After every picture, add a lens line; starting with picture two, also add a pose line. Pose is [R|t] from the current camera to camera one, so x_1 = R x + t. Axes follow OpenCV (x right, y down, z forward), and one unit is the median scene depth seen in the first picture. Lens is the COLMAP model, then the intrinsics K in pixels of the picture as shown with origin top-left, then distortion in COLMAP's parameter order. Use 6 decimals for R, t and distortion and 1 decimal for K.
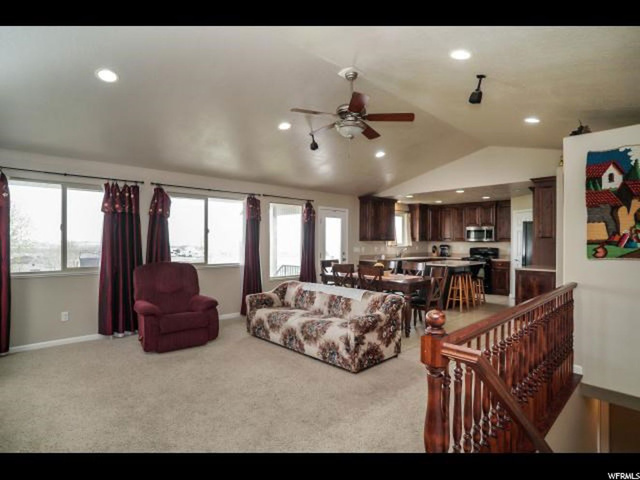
lens RADIAL K [[334.8, 0, 321.7], [0, 334.8, 241.1], [0, 0, 1]] dist [-0.046432, 0.006833]
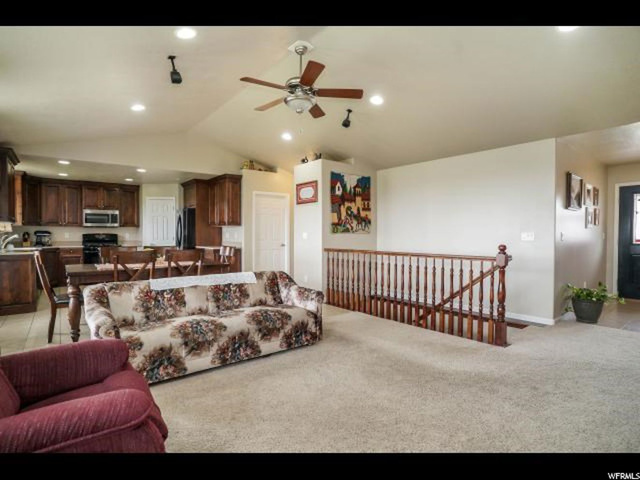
lens RADIAL K [[334.8, 0, 318.5], [0, 334.8, 237.5], [0, 0, 1]] dist [-0.046432, 0.006833]
pose [[0.090097, -0.013902, 0.995836, -0.359634], [0.000998, 0.999903, 0.013868, 0.019100], [-0.995933, -0.000256, 0.090102, 0.343520]]
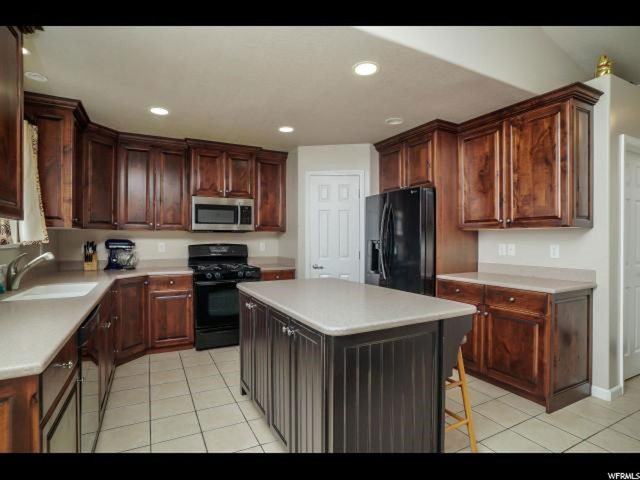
lens RADIAL K [[334.8, 0, 317.1], [0, 334.8, 239.2], [0, 0, 1]] dist [-0.046432, 0.006833]
pose [[0.273224, -0.001095, 0.961950, 0.074195], [0.001543, 0.999999, 0.000700, 0.012306], [-0.961949, 0.001293, 0.273226, 0.766836]]
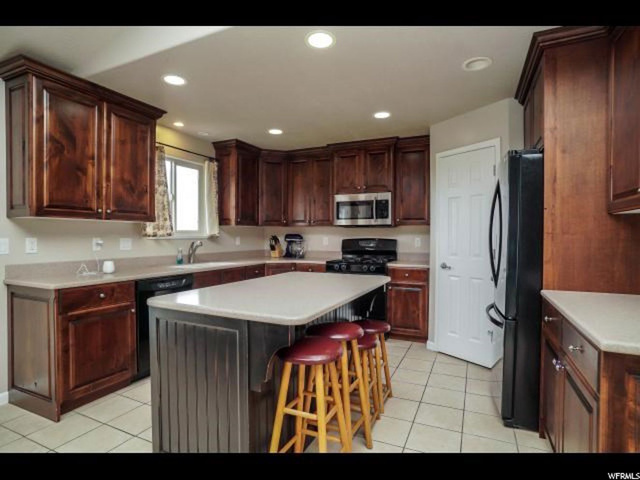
lens RADIAL K [[334.8, 0, 321.1], [0, 334.8, 239.1], [0, 0, 1]] dist [-0.046432, 0.006833]
pose [[0.923699, -0.005262, 0.383082, 0.245029], [0.001238, 0.999941, 0.010752, 0.015225], [-0.383117, -0.009457, 0.923652, 0.593191]]
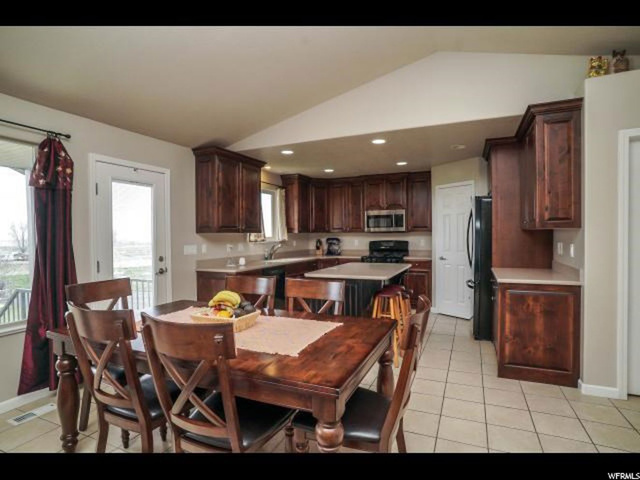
lens RADIAL K [[334.8, 0, 321.9], [0, 334.8, 242.1], [0, 0, 1]] dist [-0.046432, 0.006833]
pose [[0.916678, -0.022081, 0.399015, 0.081225], [0.014217, 0.999642, 0.022657, 0.004328], [-0.399373, -0.015096, 0.916664, 0.423796]]
